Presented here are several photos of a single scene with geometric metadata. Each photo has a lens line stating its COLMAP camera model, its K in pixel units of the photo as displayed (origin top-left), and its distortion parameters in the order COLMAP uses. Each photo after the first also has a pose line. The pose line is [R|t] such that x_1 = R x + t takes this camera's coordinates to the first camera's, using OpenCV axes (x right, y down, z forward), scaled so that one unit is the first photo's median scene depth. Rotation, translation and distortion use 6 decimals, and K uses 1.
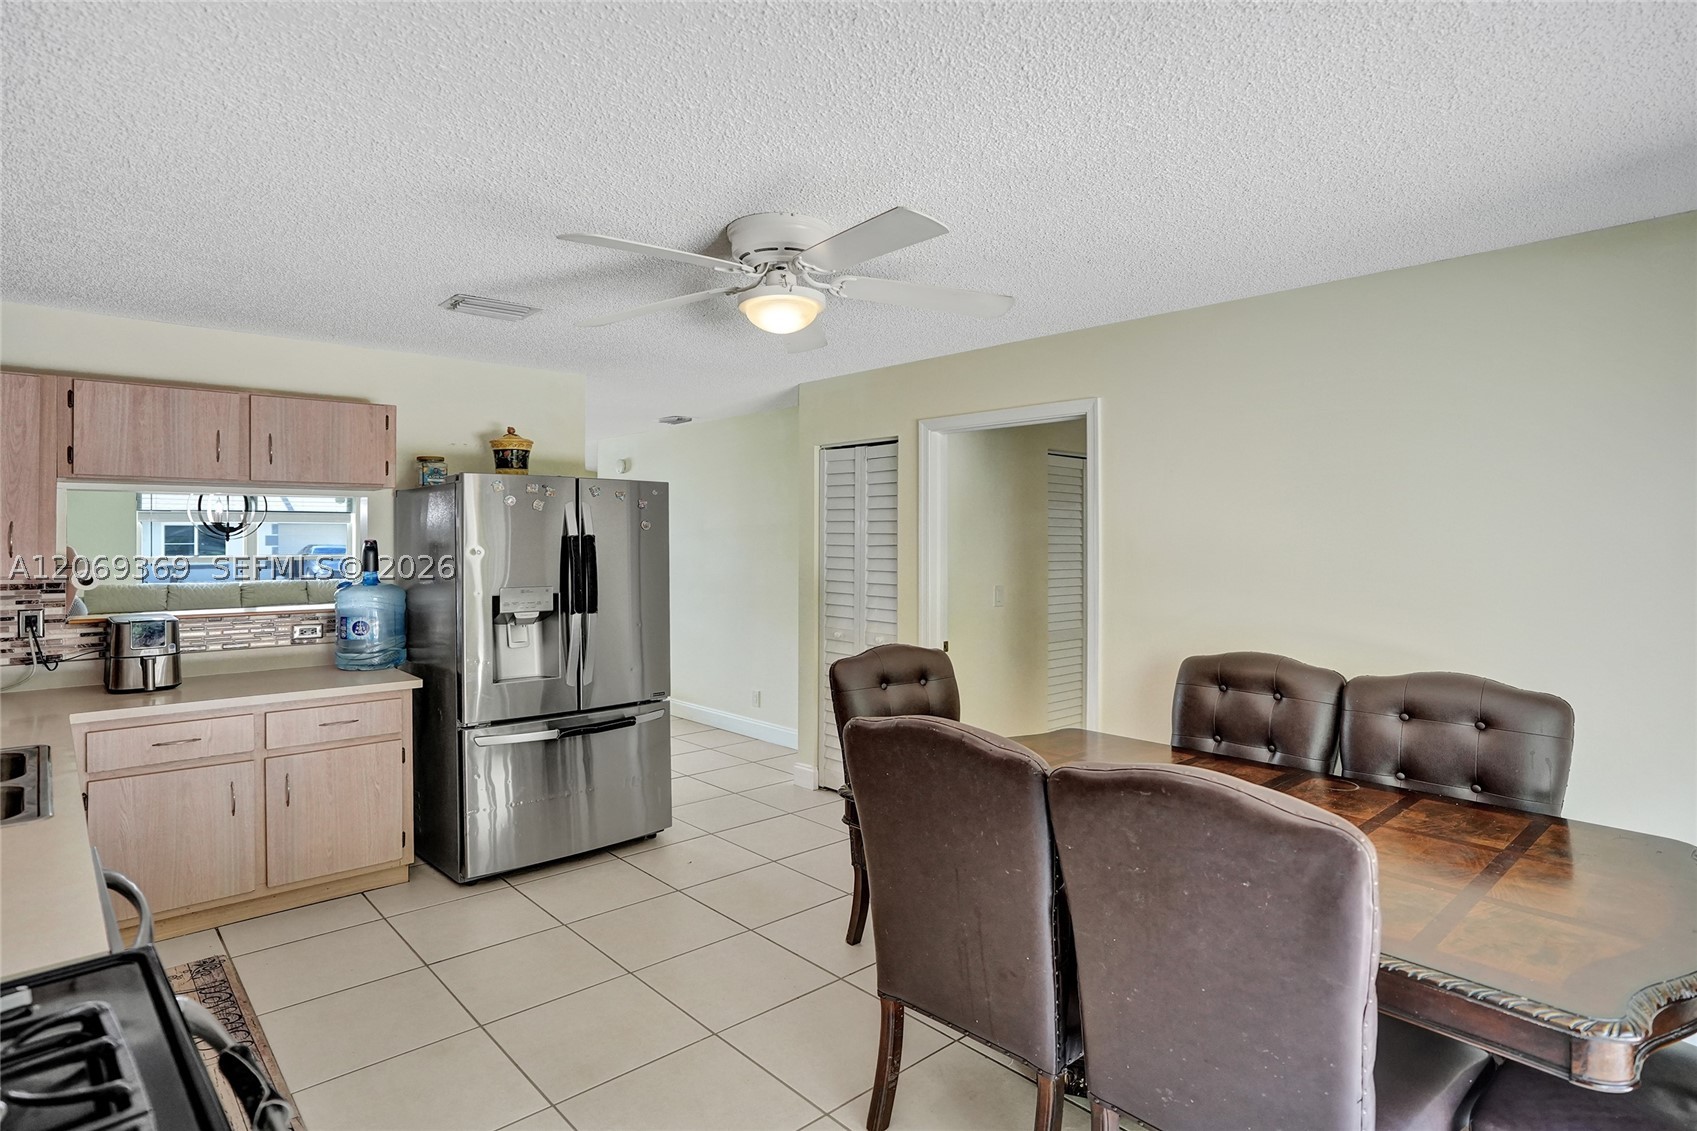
lens RADIAL K [[891.8, 0, 848.0], [0, 891.8, 556.1], [0, 0, 1]] dist [-0.075333, 0.031214]
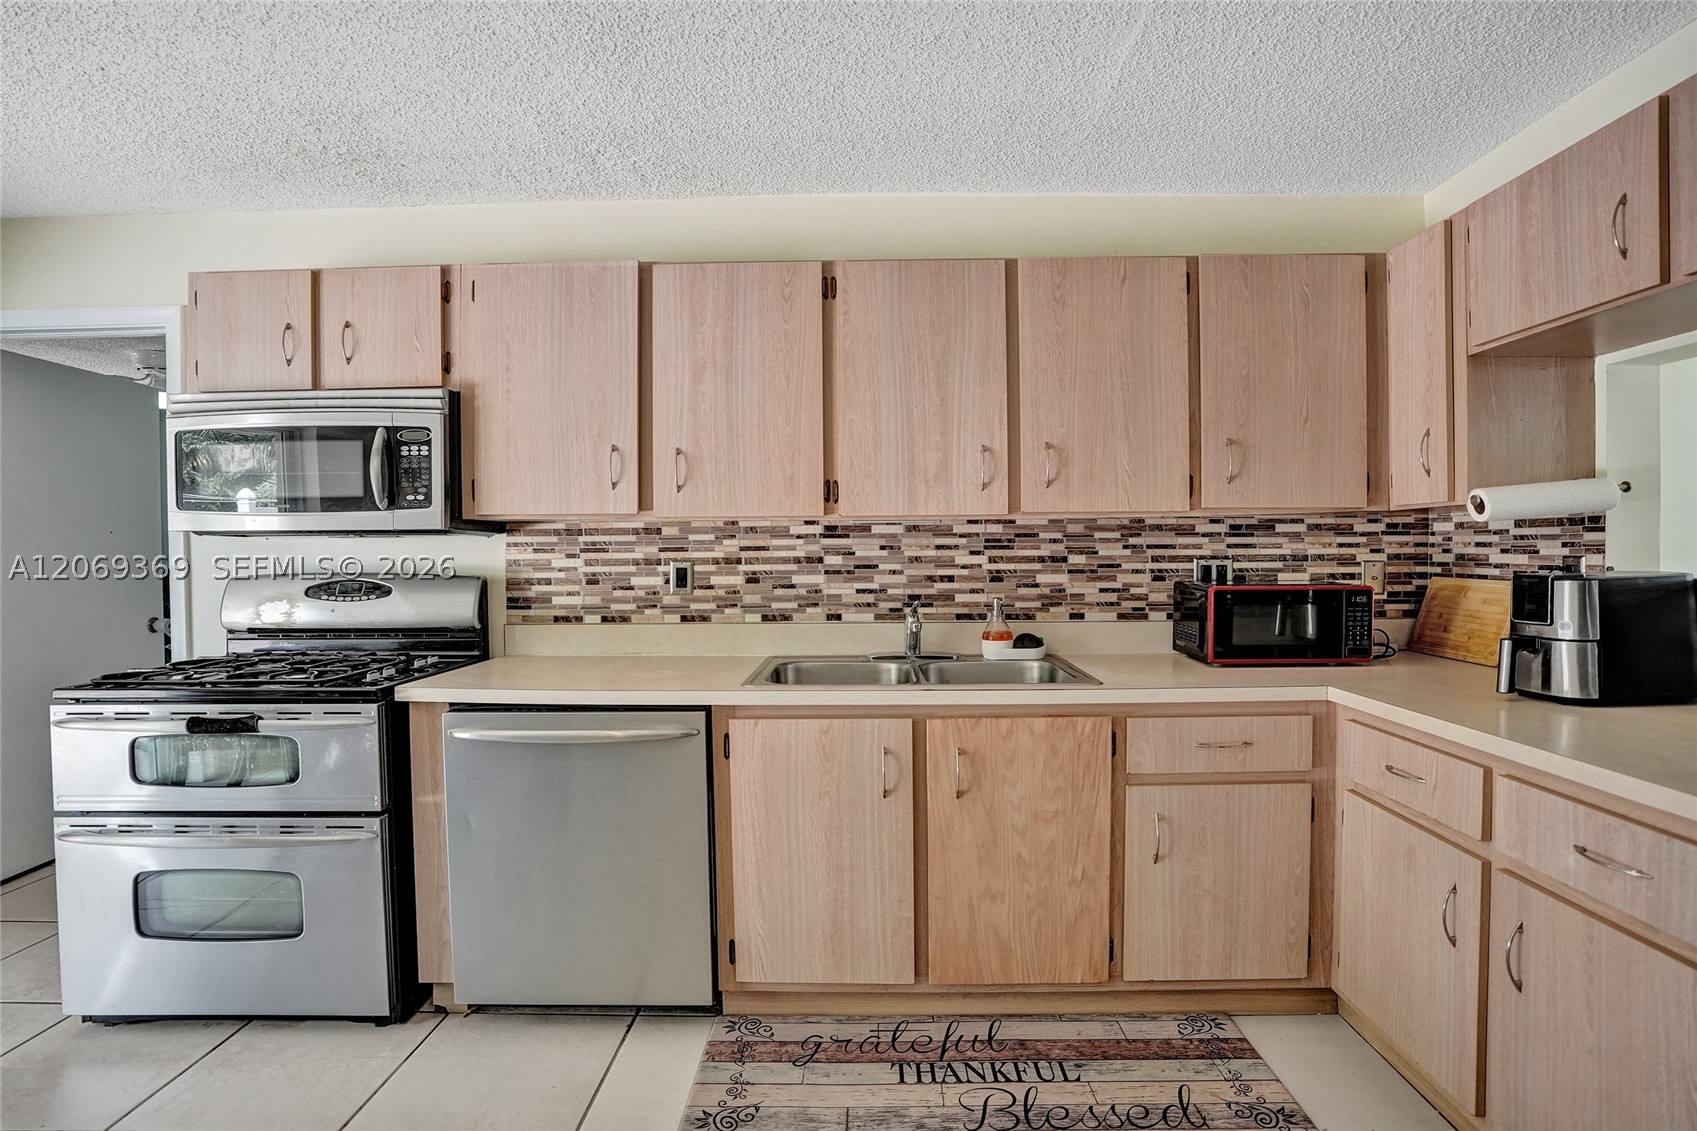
lens RADIAL K [[906.5, 0, 863.5], [0, 906.5, 572.5], [0, 0, 1]] dist [-0.075330, 0.033631]
pose [[-0.679534, 0.020822, -0.733349, -0.078634], [-0.001348, 0.999560, 0.029629, 0.056941], [0.733643, 0.021122, -0.679207, 1.073581]]
